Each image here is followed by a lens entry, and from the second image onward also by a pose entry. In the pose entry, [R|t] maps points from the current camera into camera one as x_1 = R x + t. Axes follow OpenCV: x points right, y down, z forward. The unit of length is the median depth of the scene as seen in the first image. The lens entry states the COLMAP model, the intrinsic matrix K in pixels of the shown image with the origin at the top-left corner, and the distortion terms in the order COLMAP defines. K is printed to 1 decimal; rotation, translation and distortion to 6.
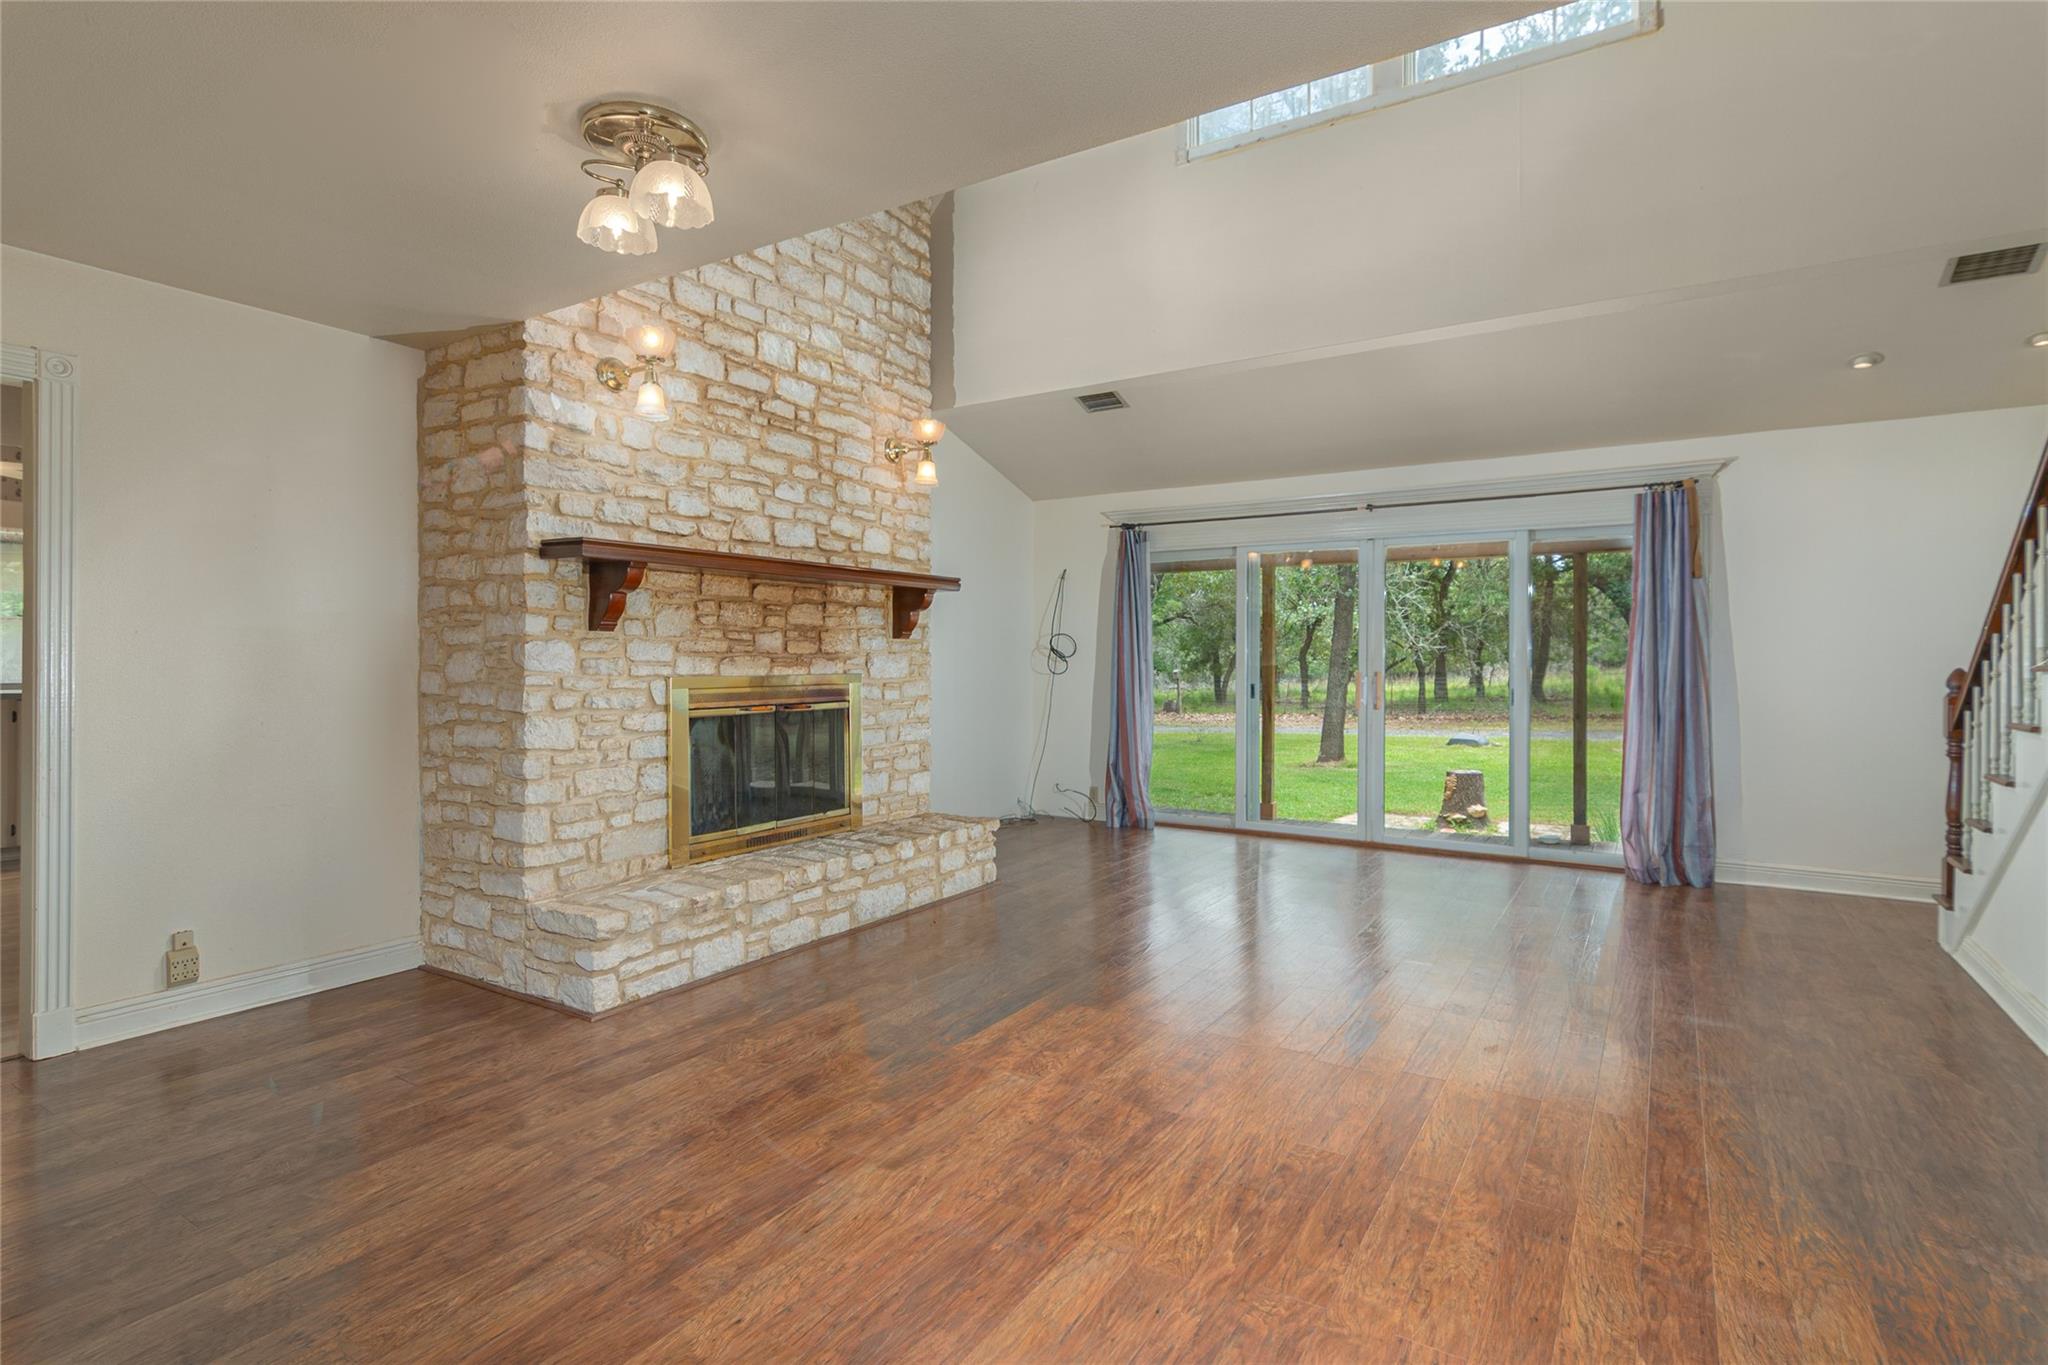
lens RADIAL K [[998.9, 0, 1048.1], [0, 998.9, 651.4], [0, 0, 1]] dist [-0.000801, -0.000774]
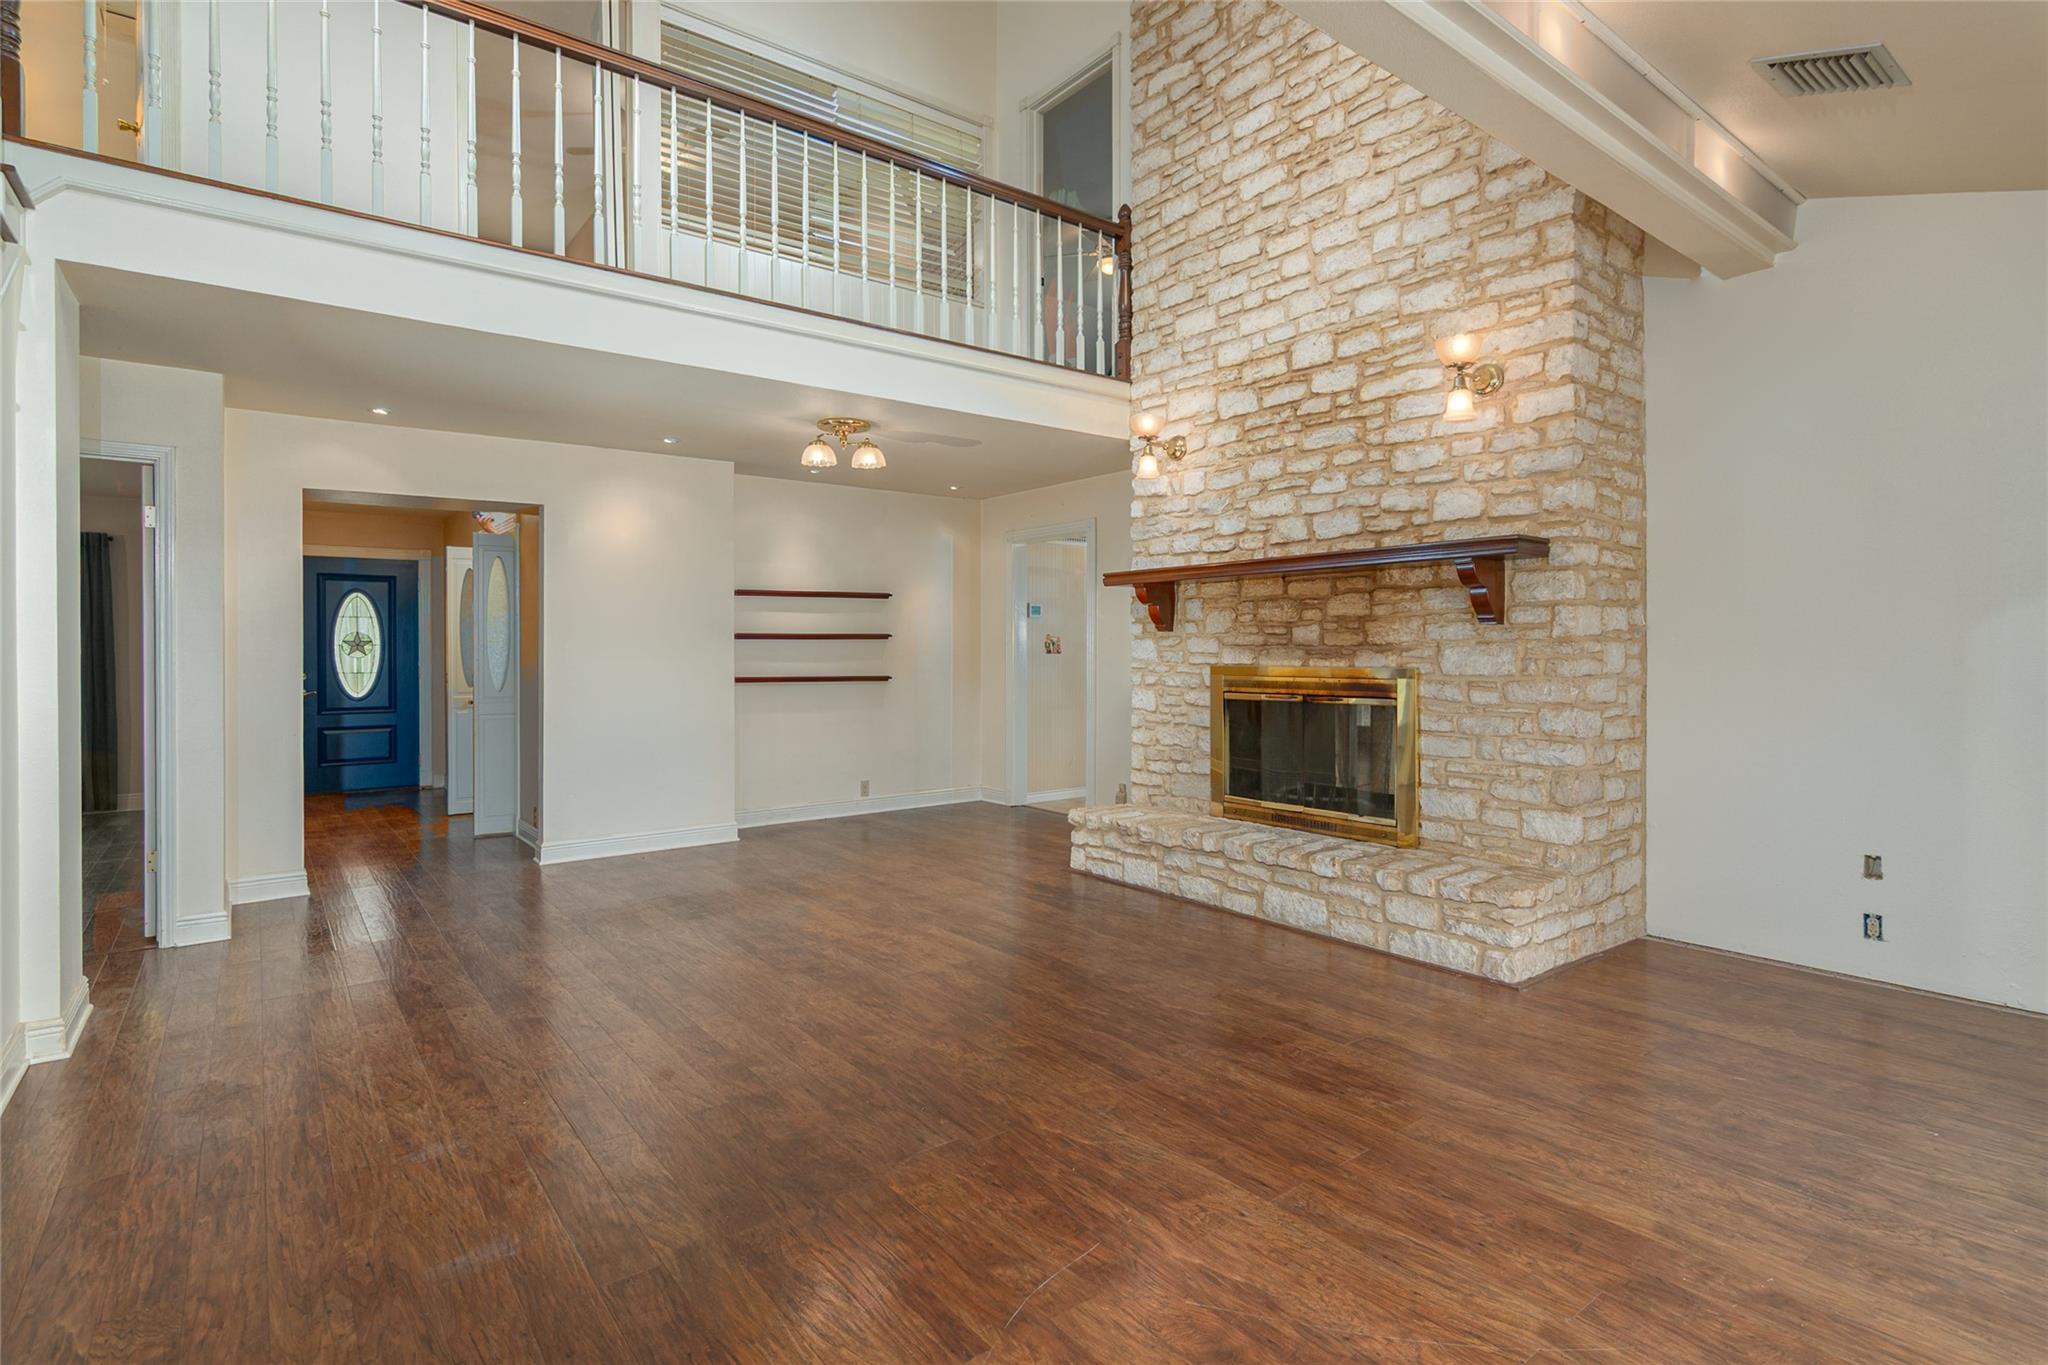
lens RADIAL K [[998.9, 0, 1048.1], [0, 998.9, 651.4], [0, 0, 1]] dist [-0.000801, -0.000774]
pose [[-0.334926, 0.003145, -0.942239, 0.812967], [0.010795, 0.999942, -0.000500, 0.005778], [0.942182, -0.010339, -0.334941, 1.117629]]
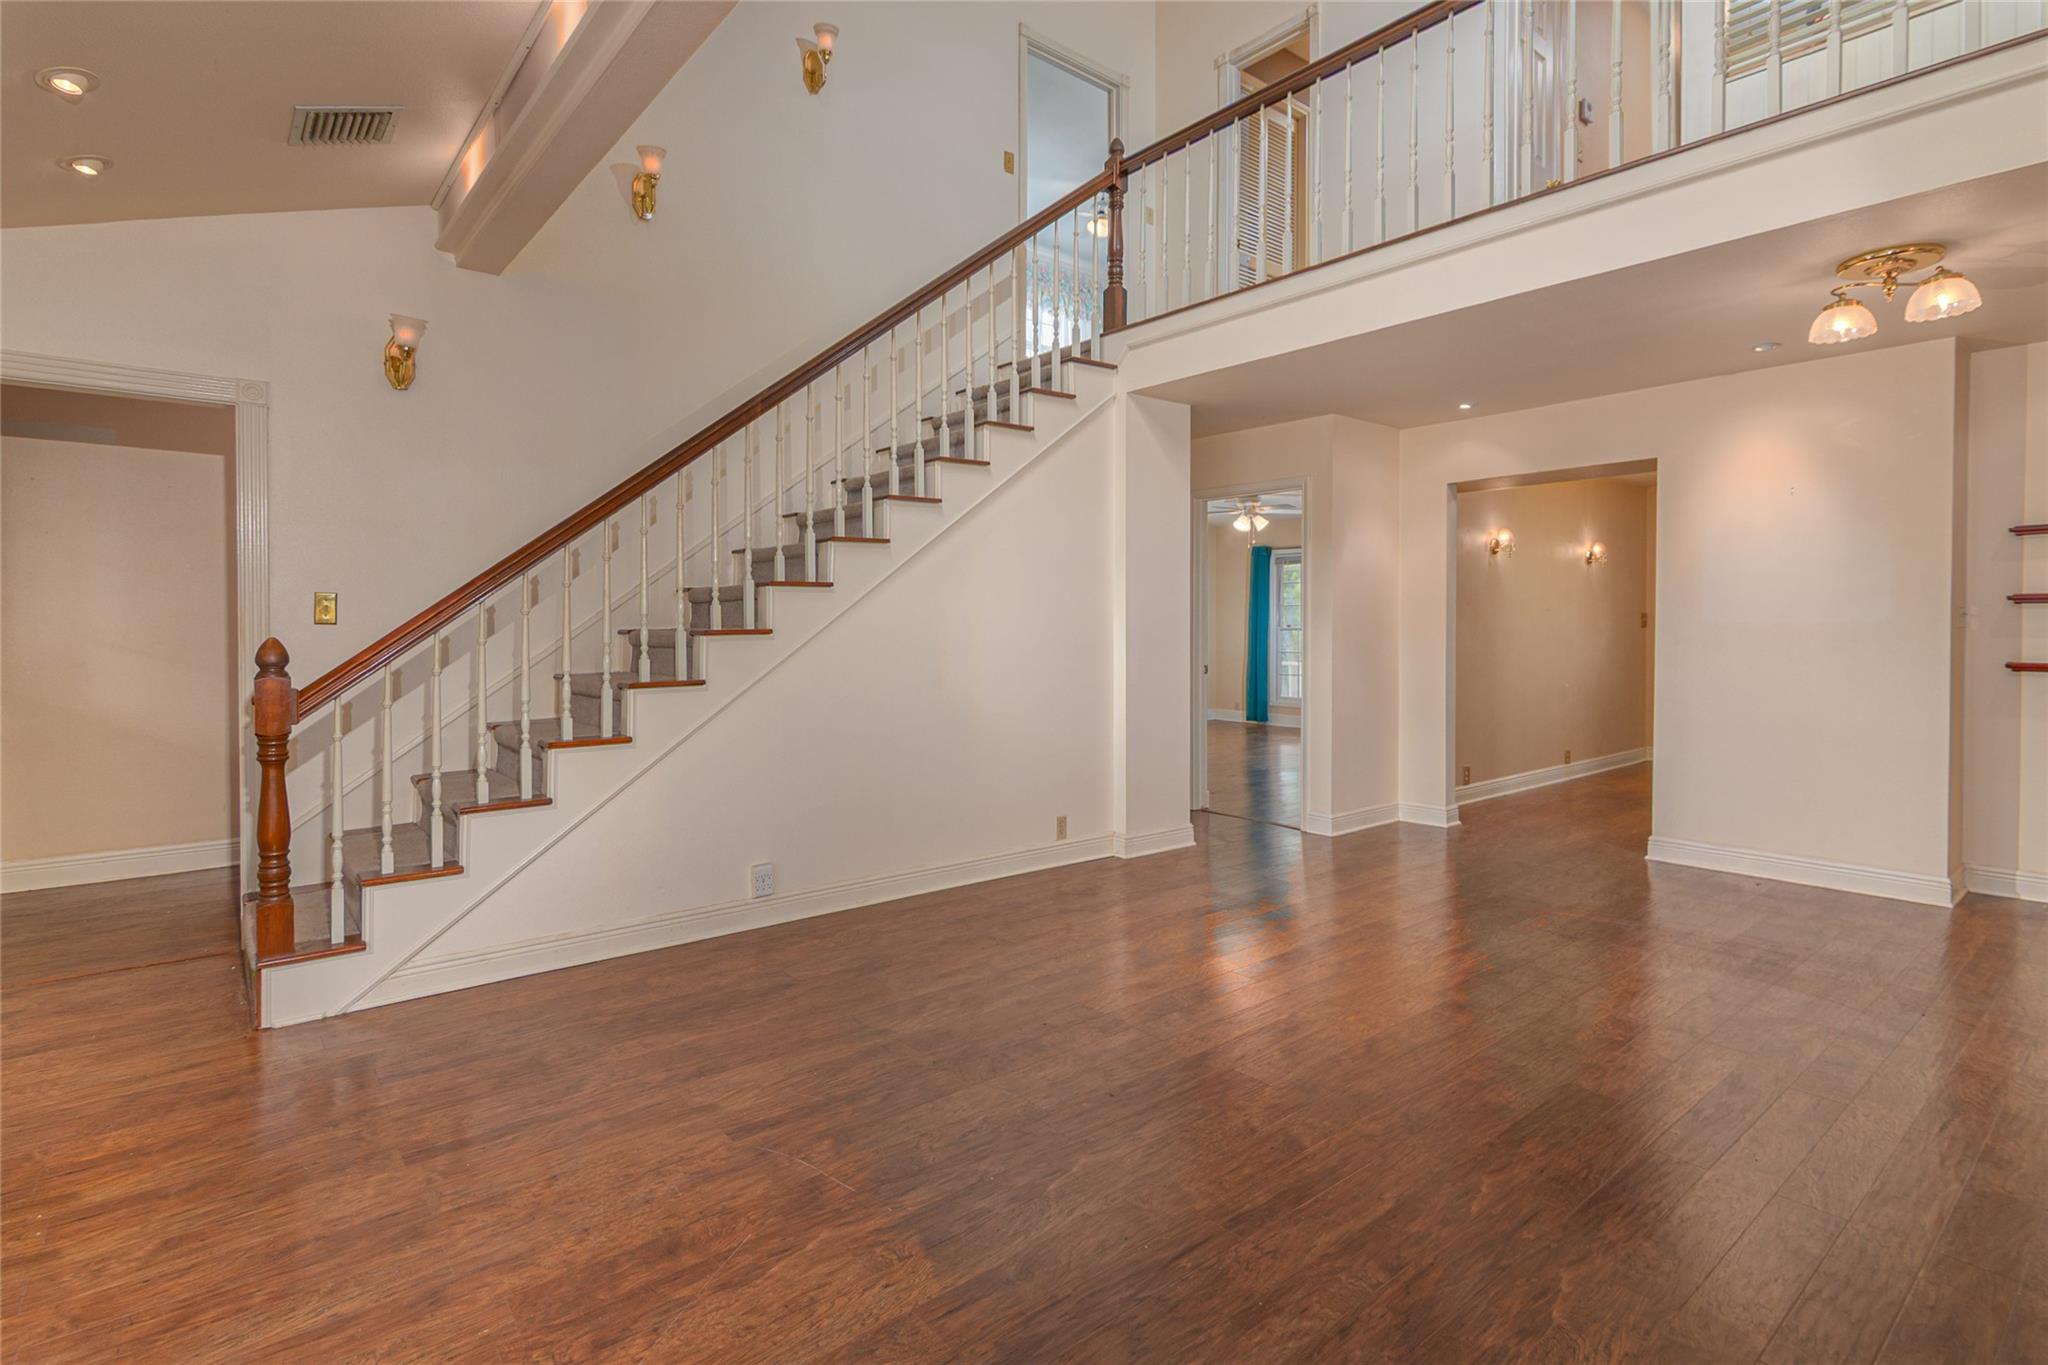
lens RADIAL K [[1020.1, 0, 1022.5], [0, 1020.1, 658.8], [0, 0, 1]] dist [0.000533, -0.000439]
pose [[-0.947798, -0.010592, 0.318697, 0.156122], [-0.001879, 0.999616, 0.027637, 0.008140], [-0.318867, 0.025596, -0.947454, 1.410510]]
